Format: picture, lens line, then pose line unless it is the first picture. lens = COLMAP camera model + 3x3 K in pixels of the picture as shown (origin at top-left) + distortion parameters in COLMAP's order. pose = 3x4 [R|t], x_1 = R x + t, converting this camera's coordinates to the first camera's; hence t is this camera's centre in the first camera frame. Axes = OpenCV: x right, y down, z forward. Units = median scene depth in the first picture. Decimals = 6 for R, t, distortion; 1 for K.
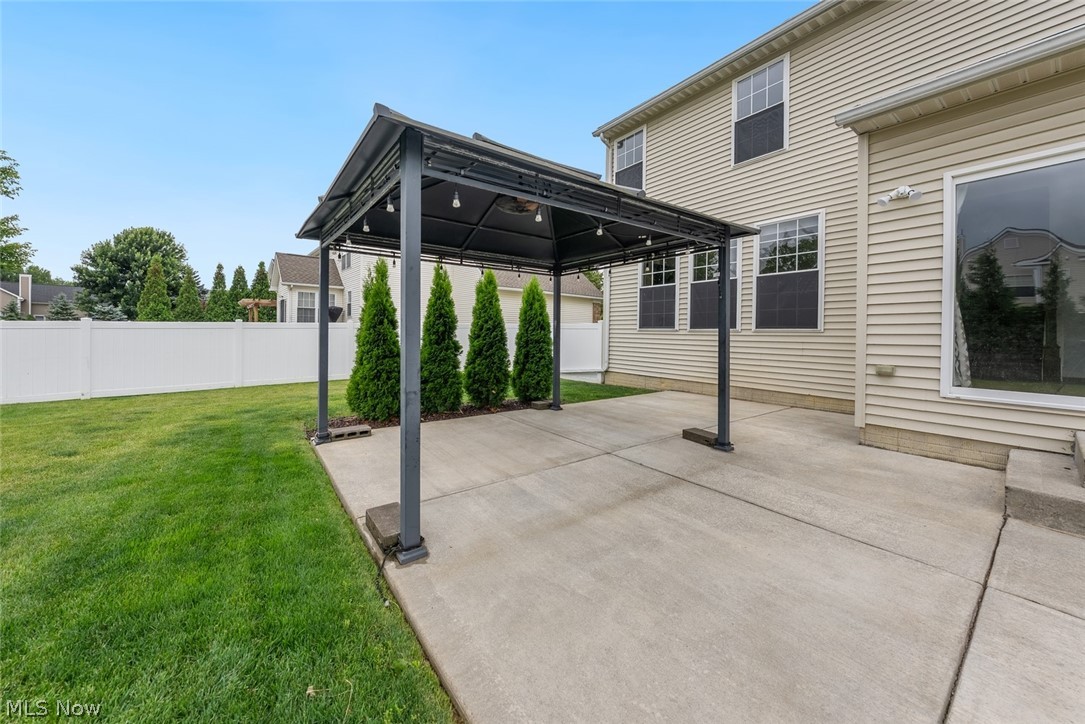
lens RADIAL K [[391.6, 0, 541.4], [0, 391.6, 333.9], [0, 0, 1]] dist [0.000077, -0.000032]
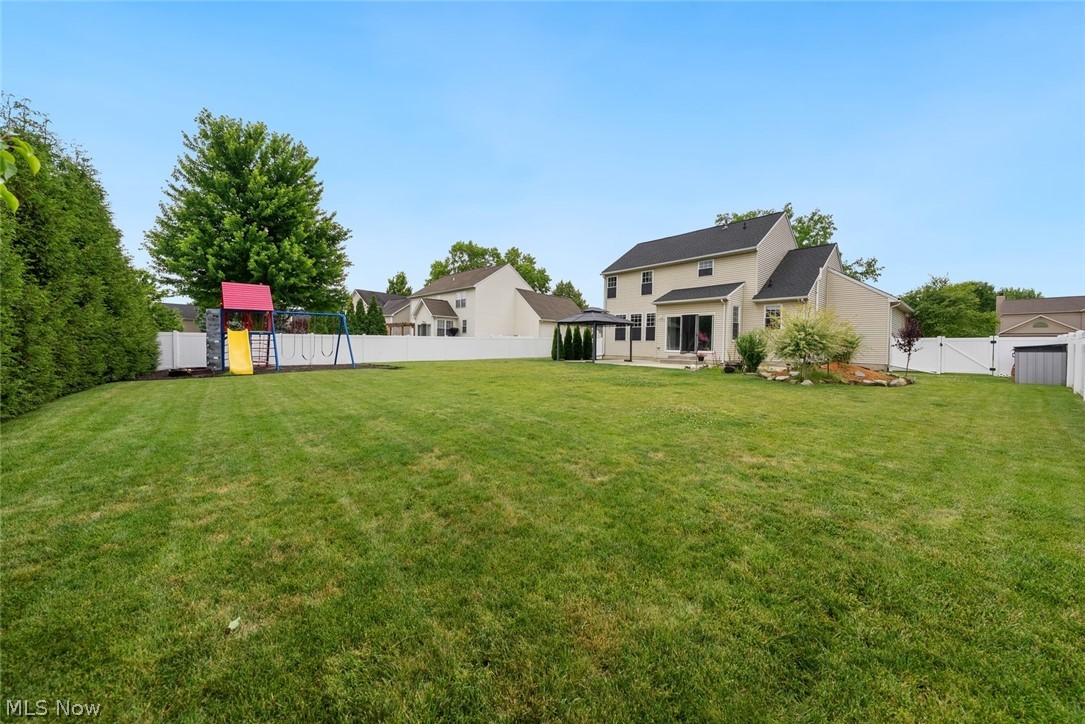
lens RADIAL K [[391.6, 0, 541.4], [0, 391.6, 333.9], [0, 0, 1]] dist [0.000077, -0.000032]
pose [[0.998033, 0.002328, 0.062647, -0.660500], [-0.000680, 0.999654, -0.026307, 0.022546], [-0.062687, 0.026212, 0.997689, -2.549968]]
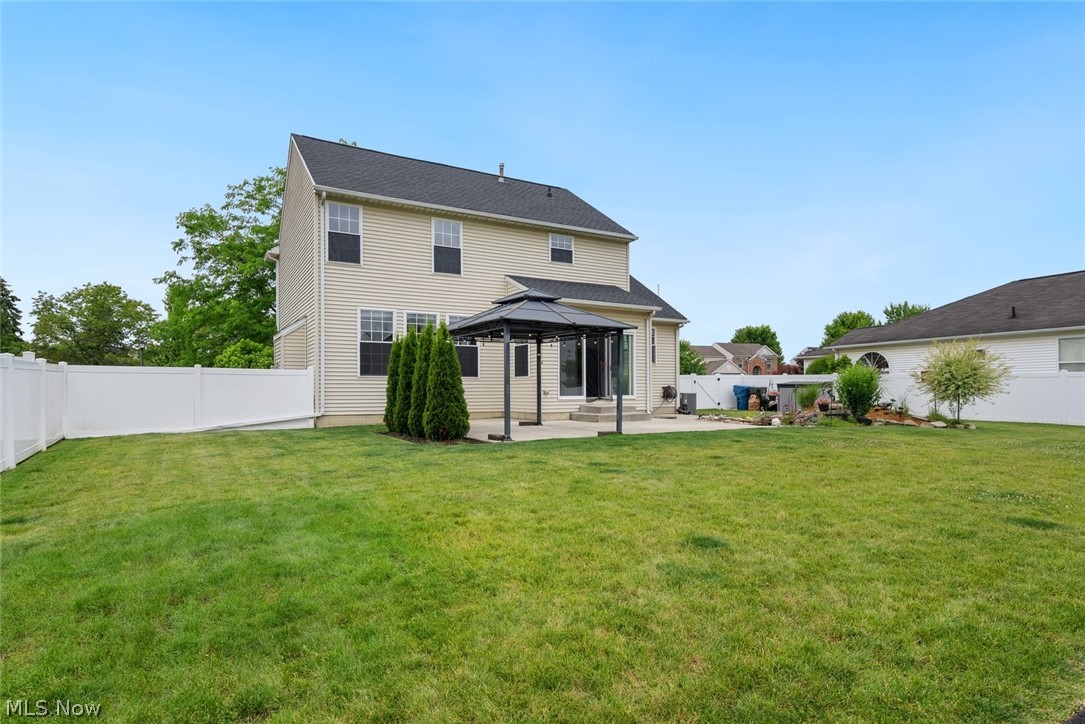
lens RADIAL K [[575.6, 0, 549.4], [0, 575.6, 385.2], [0, 0, 1]] dist [0.002205, 0.000062]
pose [[0.122468, -0.004545, 0.992462, -1.734098], [0.006029, 0.999974, 0.003835, 0.015425], [-0.992454, 0.005514, 0.122492, 0.261354]]
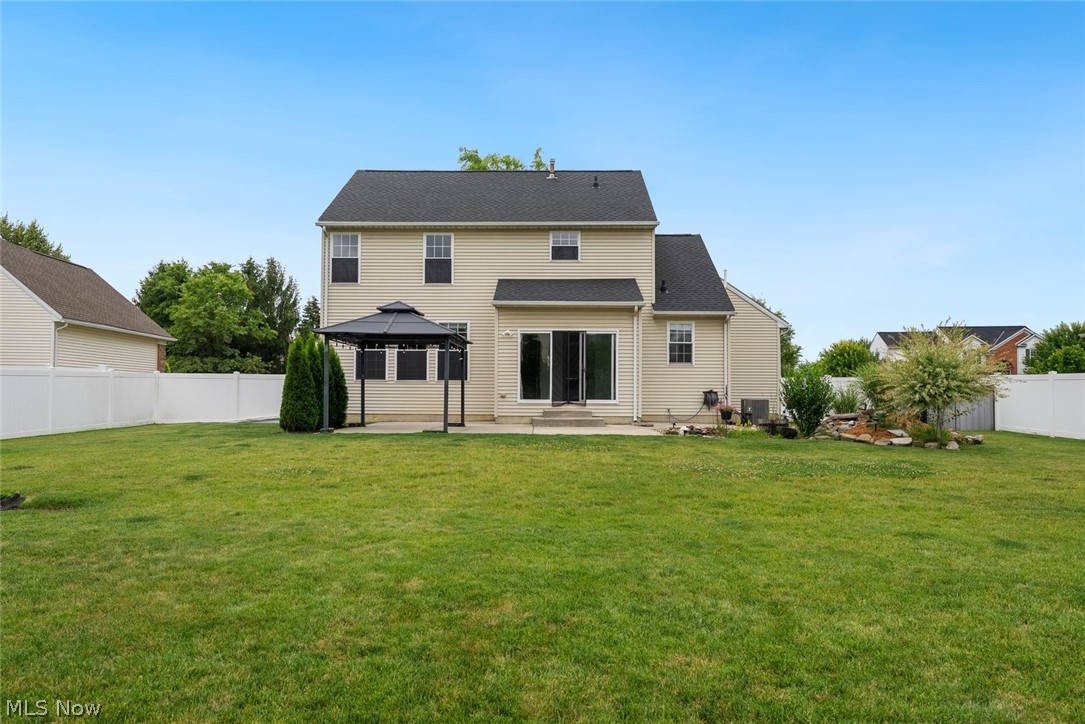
lens RADIAL K [[734.3, 0, 542.5], [0, 734.3, 362.0], [0, 0, 1]] dist [-0.001309, 0.000335]
pose [[0.600723, 0.026698, 0.799011, -1.720917], [0.003581, 0.999342, -0.036084, 0.024393], [-0.799449, 0.024537, 0.600232, -1.297633]]
